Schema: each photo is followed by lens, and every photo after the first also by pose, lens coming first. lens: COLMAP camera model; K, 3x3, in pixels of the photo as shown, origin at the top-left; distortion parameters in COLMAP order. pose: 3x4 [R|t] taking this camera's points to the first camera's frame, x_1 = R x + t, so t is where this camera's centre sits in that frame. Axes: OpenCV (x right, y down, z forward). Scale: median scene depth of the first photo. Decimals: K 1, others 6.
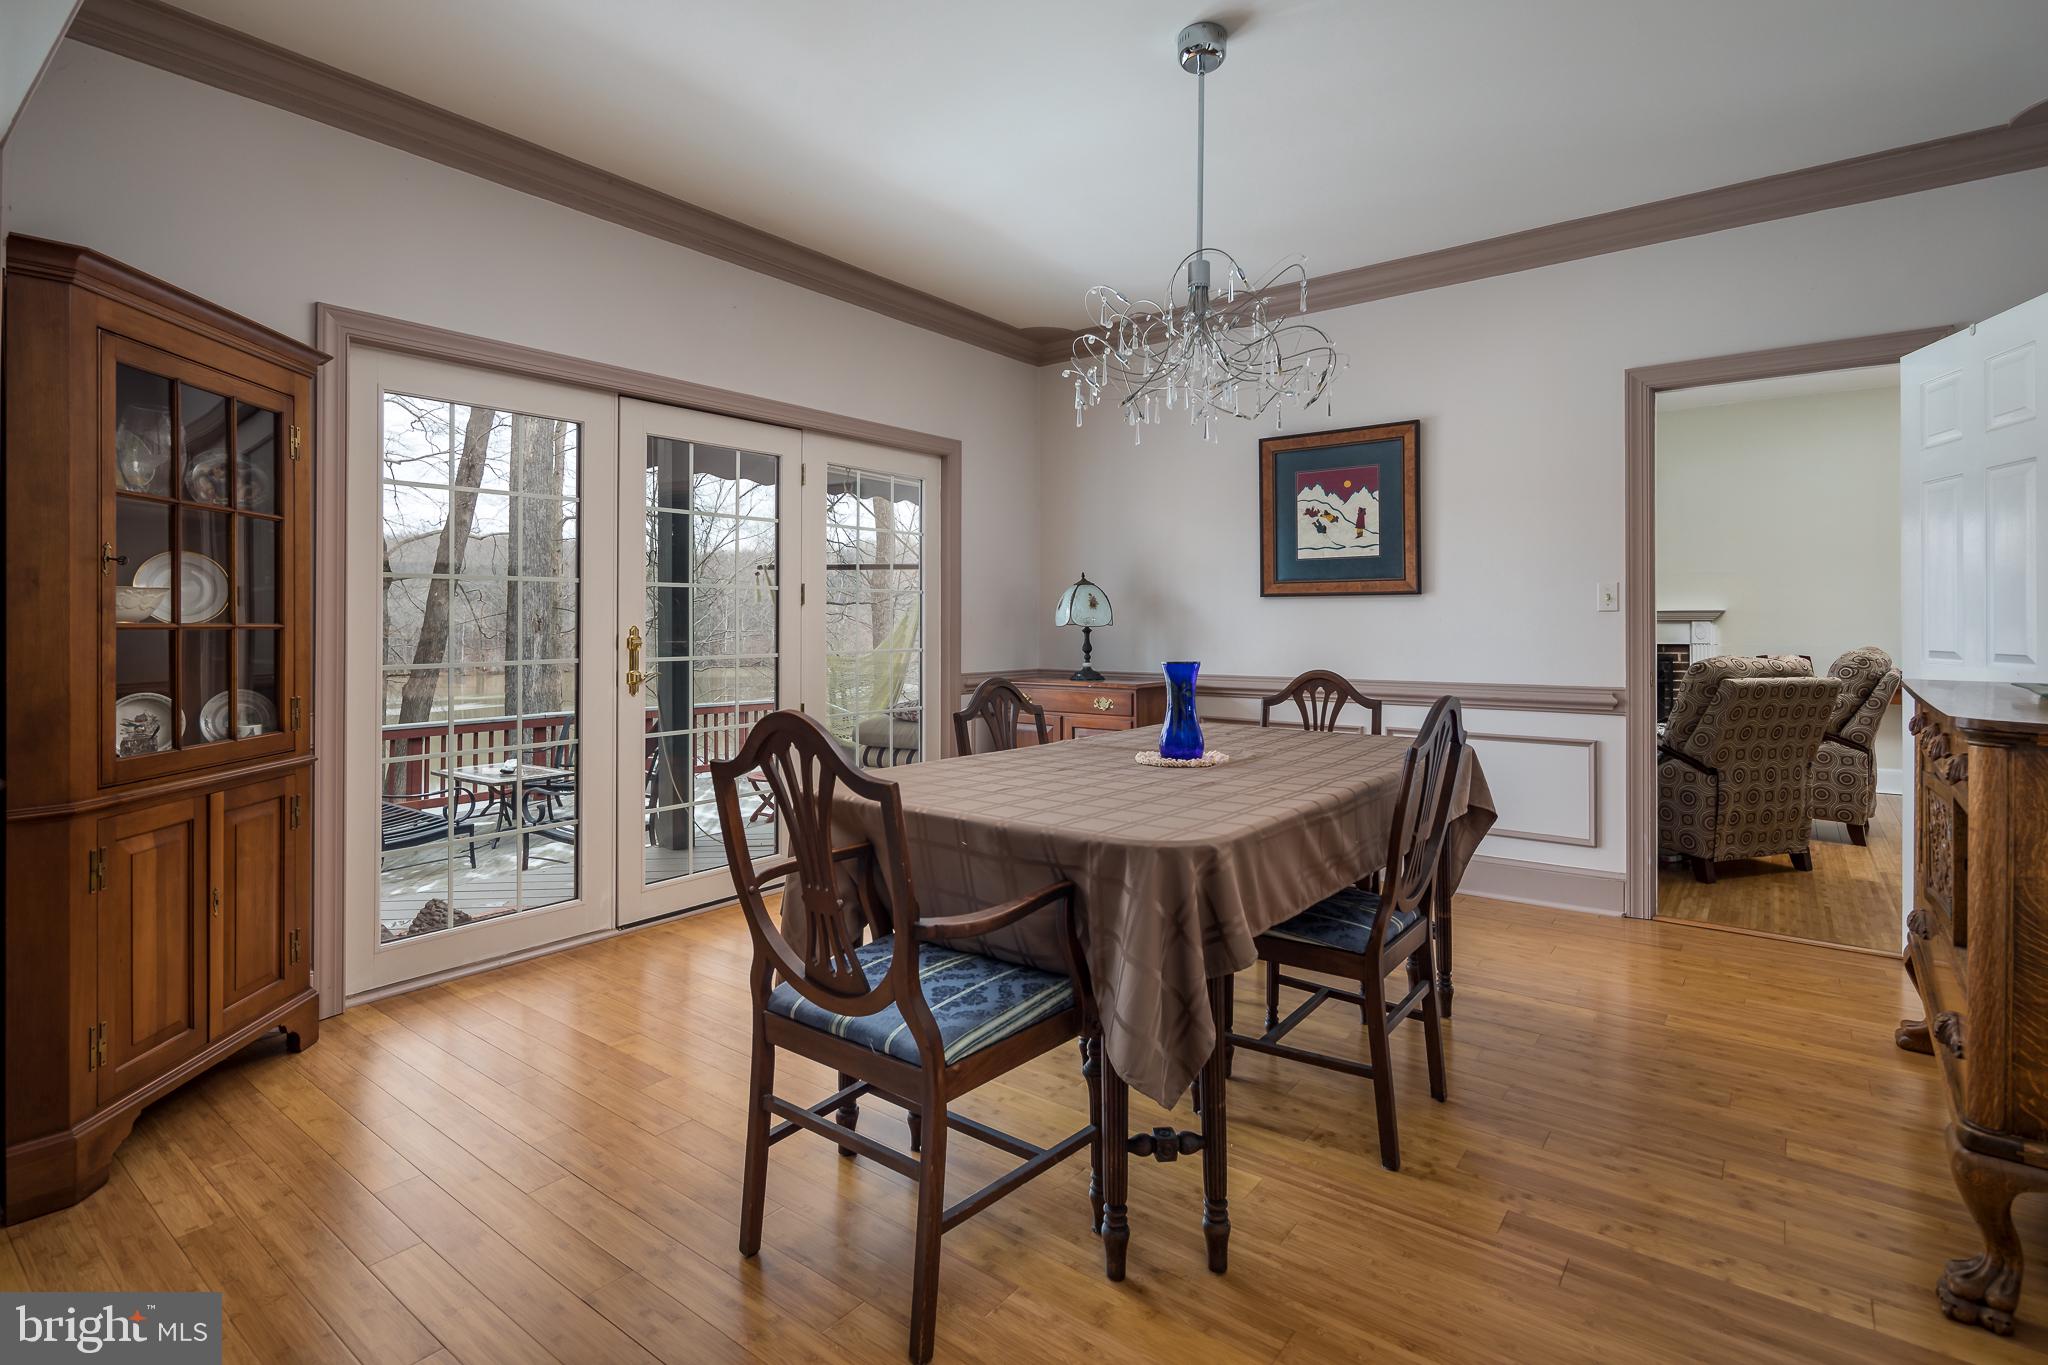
lens RADIAL K [[987.9, 0, 1009.8], [0, 987.9, 650.6], [0, 0, 1]] dist [-0.001818, -0.000715]
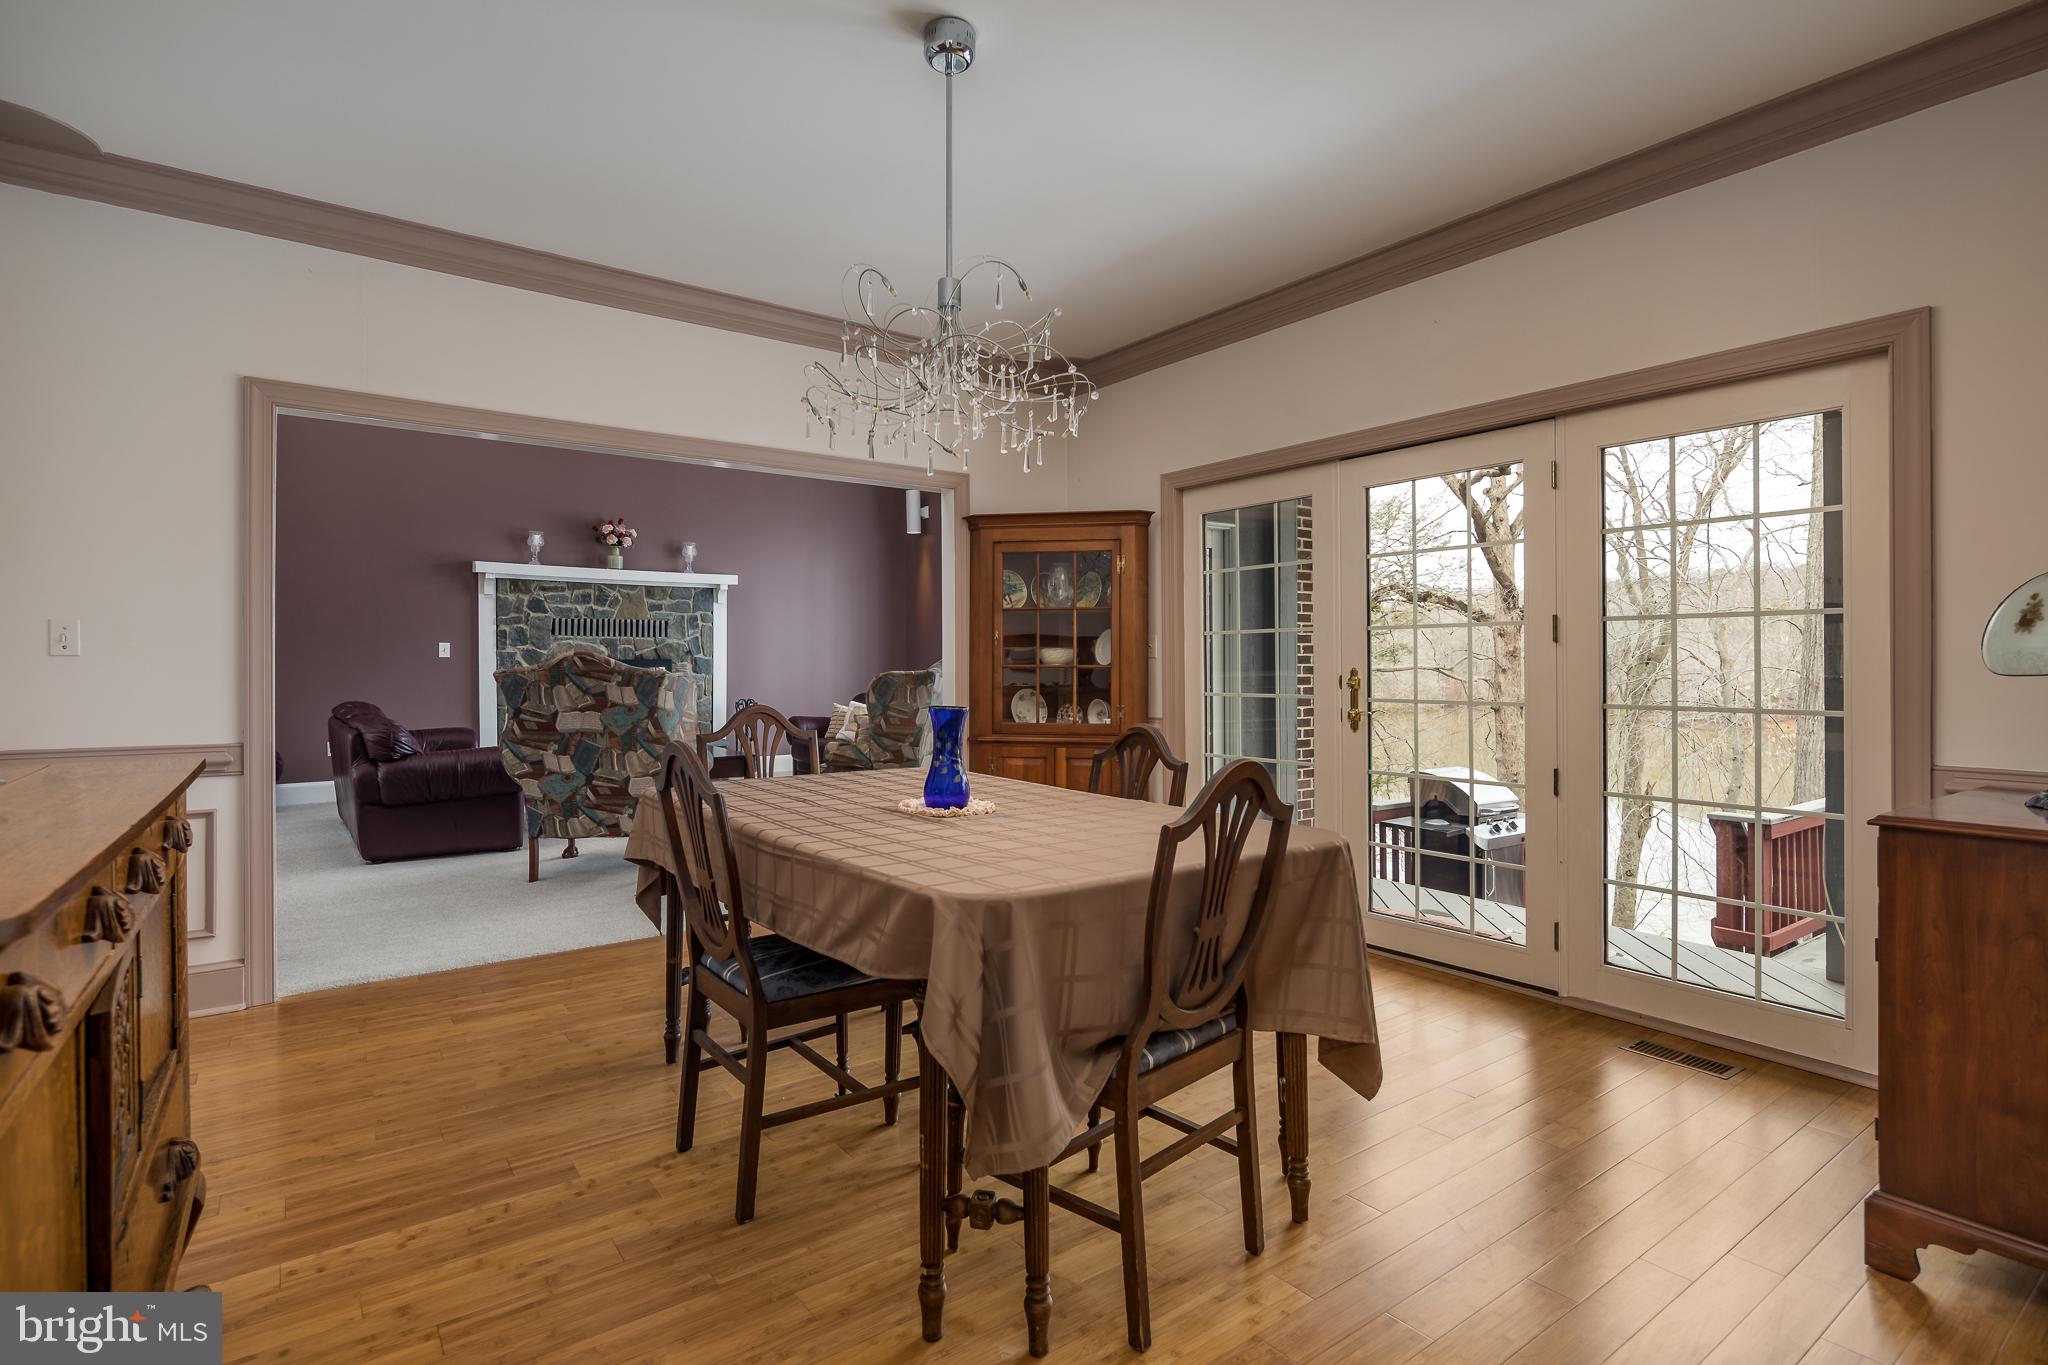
lens RADIAL K [[1015.6, 0, 1024.0], [0, 1015.6, 682.5], [0, 0, 1]] dist [-0.001070, -0.001194]
pose [[-0.266925, 0.016737, -0.963572, 1.445584], [-0.026287, 0.999351, 0.024641, -0.047472], [0.963359, 0.031907, -0.266311, 1.734359]]
